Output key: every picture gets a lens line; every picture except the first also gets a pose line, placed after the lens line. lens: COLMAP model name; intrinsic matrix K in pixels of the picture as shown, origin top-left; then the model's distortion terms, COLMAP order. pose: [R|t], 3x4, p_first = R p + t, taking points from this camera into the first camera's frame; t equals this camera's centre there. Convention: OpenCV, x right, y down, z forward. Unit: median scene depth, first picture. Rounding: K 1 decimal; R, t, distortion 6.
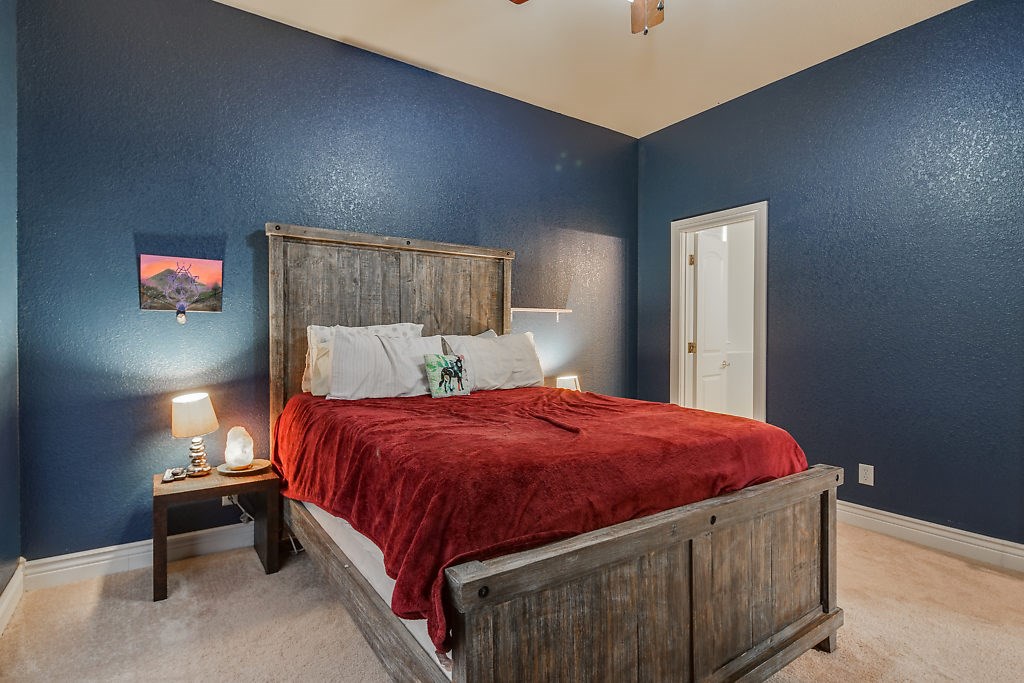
lens RADIAL K [[501.3, 0, 495.2], [0, 501.3, 337.4], [0, 0, 1]] dist [0.017060, -0.010654]
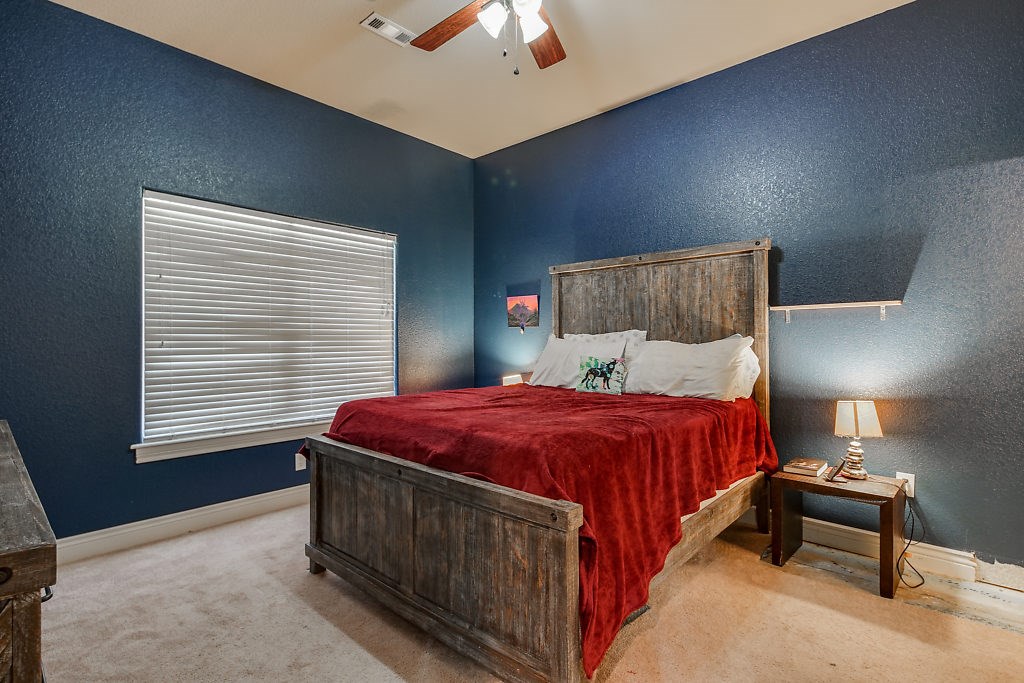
lens RADIAL K [[501.3, 0, 495.2], [0, 501.3, 337.4], [0, 0, 1]] dist [0.017060, -0.010654]
pose [[0.226208, -0.010064, -0.974027, 0.908419], [-0.004050, 0.999928, -0.011273, 0.002521], [0.974071, 0.006495, 0.226151, 0.463183]]
